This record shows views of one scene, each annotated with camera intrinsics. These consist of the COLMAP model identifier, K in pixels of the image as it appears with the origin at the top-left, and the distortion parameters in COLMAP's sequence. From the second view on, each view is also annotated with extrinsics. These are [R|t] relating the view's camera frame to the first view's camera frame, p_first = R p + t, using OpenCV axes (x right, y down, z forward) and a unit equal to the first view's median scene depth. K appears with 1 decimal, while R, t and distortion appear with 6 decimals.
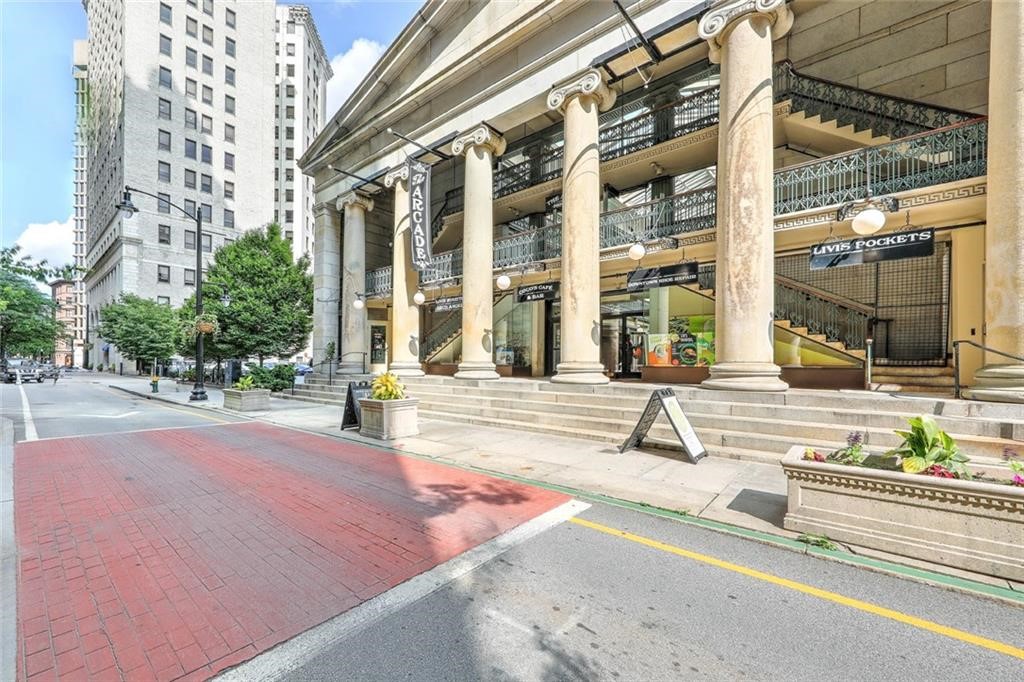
lens RADIAL K [[415.7, 0, 510.2], [0, 415.7, 358.2], [0, 0, 1]] dist [0.001498, 0.000209]
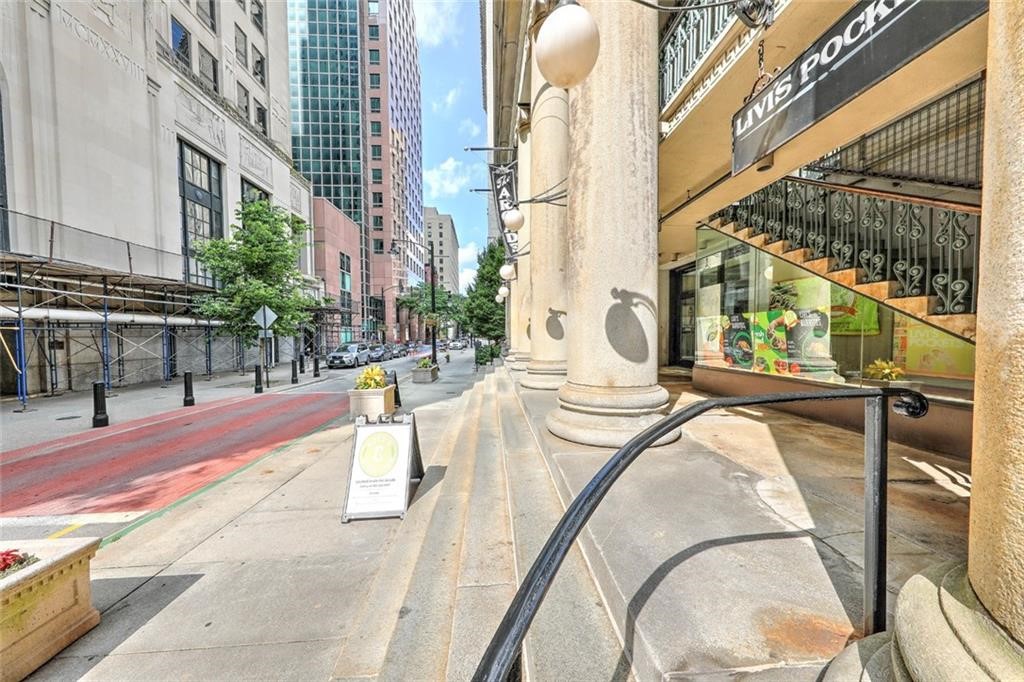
lens RADIAL K [[371.8, 0, 512.0], [0, 371.8, 341.0], [0, 0, 1]] dist [0.000964, 0.000022]
pose [[0.690055, 0.000257, -0.723756, 0.587426], [0.021241, 0.999562, 0.020606, -0.040492], [0.723445, -0.029593, 0.689748, 0.400521]]
